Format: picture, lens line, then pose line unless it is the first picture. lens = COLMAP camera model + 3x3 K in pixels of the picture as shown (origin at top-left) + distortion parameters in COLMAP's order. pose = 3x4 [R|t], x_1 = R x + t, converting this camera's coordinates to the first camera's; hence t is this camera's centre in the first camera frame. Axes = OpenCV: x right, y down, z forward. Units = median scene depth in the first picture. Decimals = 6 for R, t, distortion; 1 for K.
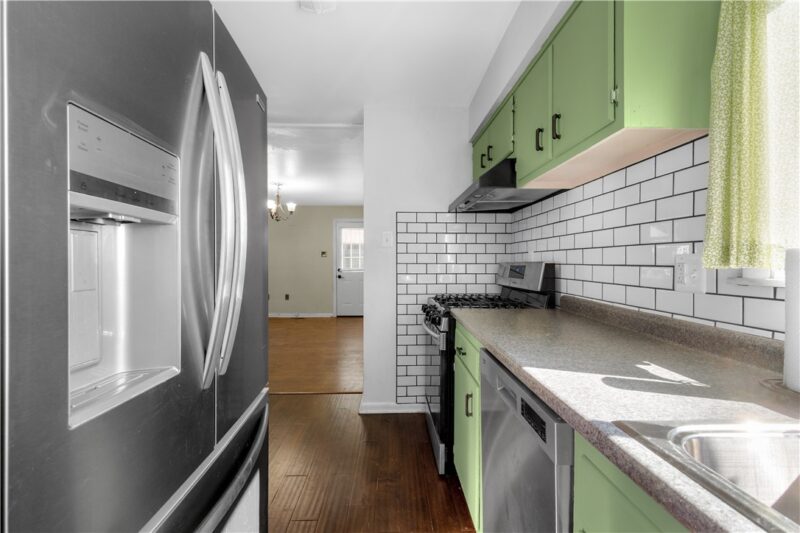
lens RADIAL K [[347.5, 0, 402.6], [0, 347.5, 262.9], [0, 0, 1]] dist [0.016616, 0.000123]
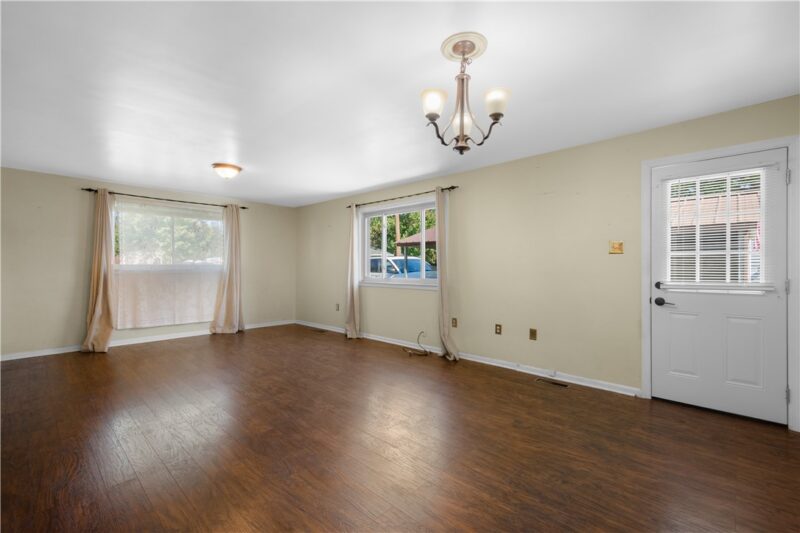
lens RADIAL K [[347.5, 0, 402.6], [0, 347.5, 262.9], [0, 0, 1]] dist [0.016616, 0.000123]
pose [[0.668634, -0.004184, -0.743580, -0.079625], [-0.005563, 0.999928, -0.010629, 0.000966], [0.743571, 0.011244, 0.668563, 0.512134]]
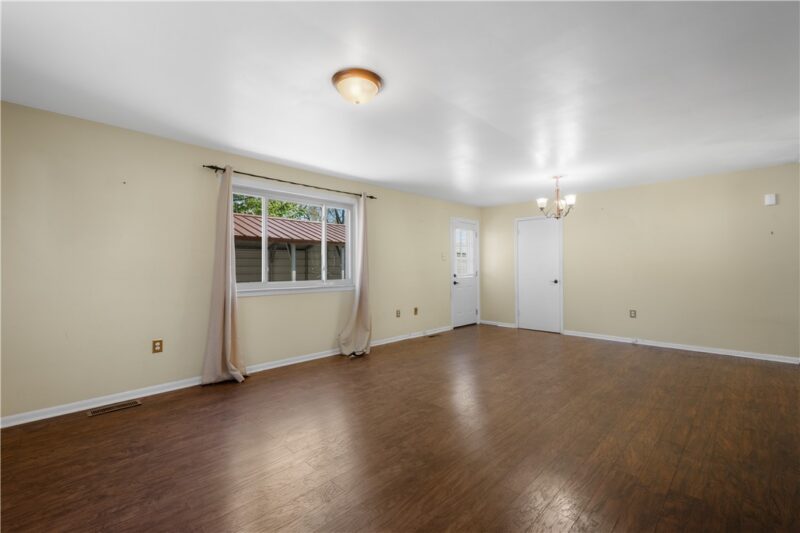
lens RADIAL K [[336.5, 0, 400.0], [0, 336.5, 266.5], [0, 0, 1]] dist [-0.016404, 0.000075]
pose [[0.762783, 0.003153, 0.646646, -0.837991], [0.000883, 0.999982, -0.005917, 0.002628], [-0.646654, 0.005084, 0.762767, 0.441919]]
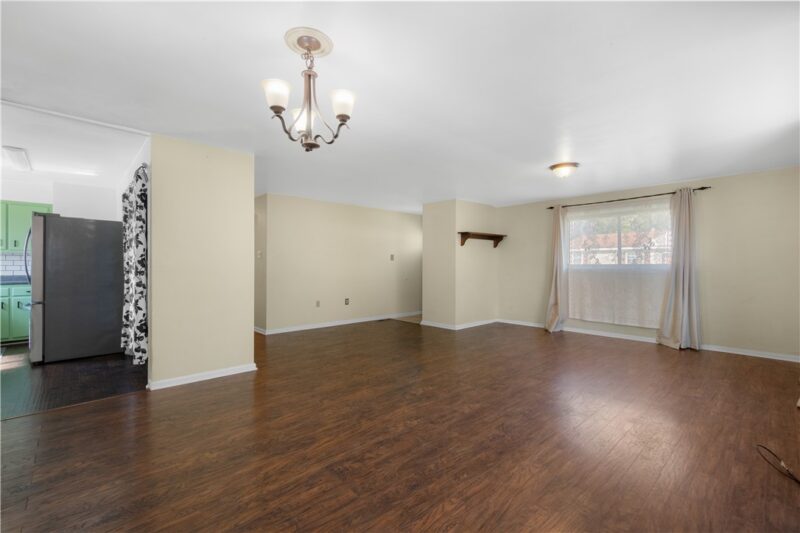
lens RADIAL K [[347.5, 0, 402.6], [0, 347.5, 262.9], [0, 0, 1]] dist [0.016616, 0.000123]
pose [[-0.779384, -0.003304, -0.626538, -0.134605], [-0.001599, 0.999993, -0.003284, -0.000291], [0.626544, -0.001557, -0.779384, 0.952534]]
